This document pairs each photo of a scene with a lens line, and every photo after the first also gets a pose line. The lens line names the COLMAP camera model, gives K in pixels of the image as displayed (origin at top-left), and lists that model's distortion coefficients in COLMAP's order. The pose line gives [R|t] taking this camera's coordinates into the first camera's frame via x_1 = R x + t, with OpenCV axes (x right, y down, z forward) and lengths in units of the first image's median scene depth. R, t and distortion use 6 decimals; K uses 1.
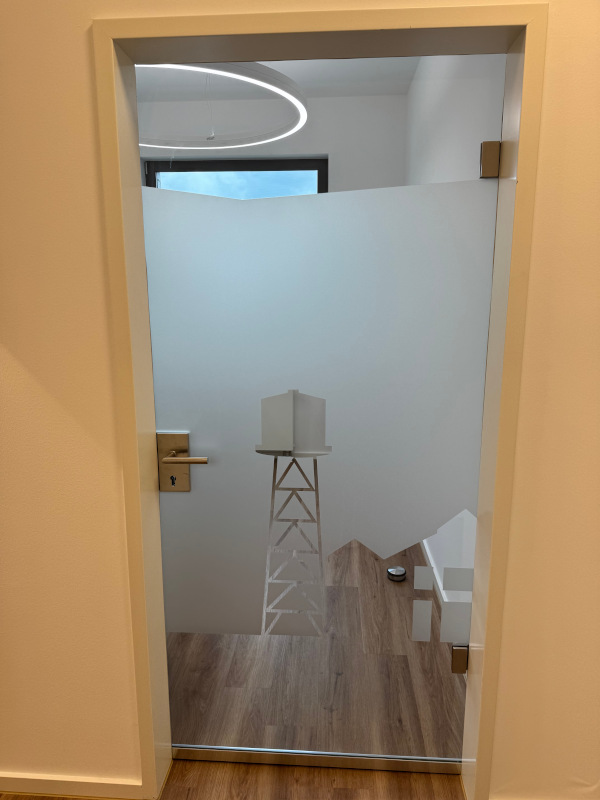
lens RADIAL K [[561.1, 0, 301.1], [0, 561.1, 399.6], [0, 0, 1]] dist [-0.005734, -0.004186]
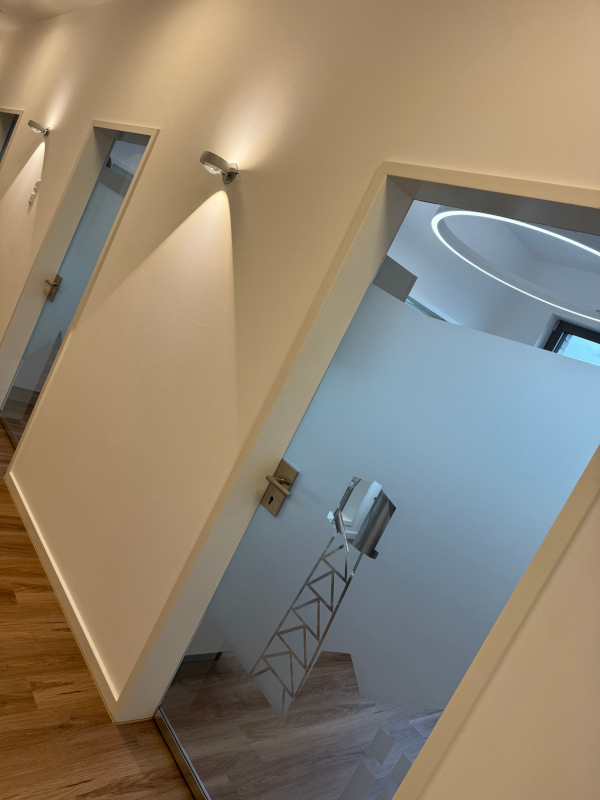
lens RADIAL K [[561.1, 0, 298.6], [0, 561.1, 399.9], [0, 0, 1]] dist [-0.005734, -0.004186]
pose [[0.627508, 0.394507, -0.671266, 0.471960], [-0.551459, 0.833813, -0.025473, -0.031846], [0.549661, 0.386160, 0.740779, 0.069111]]
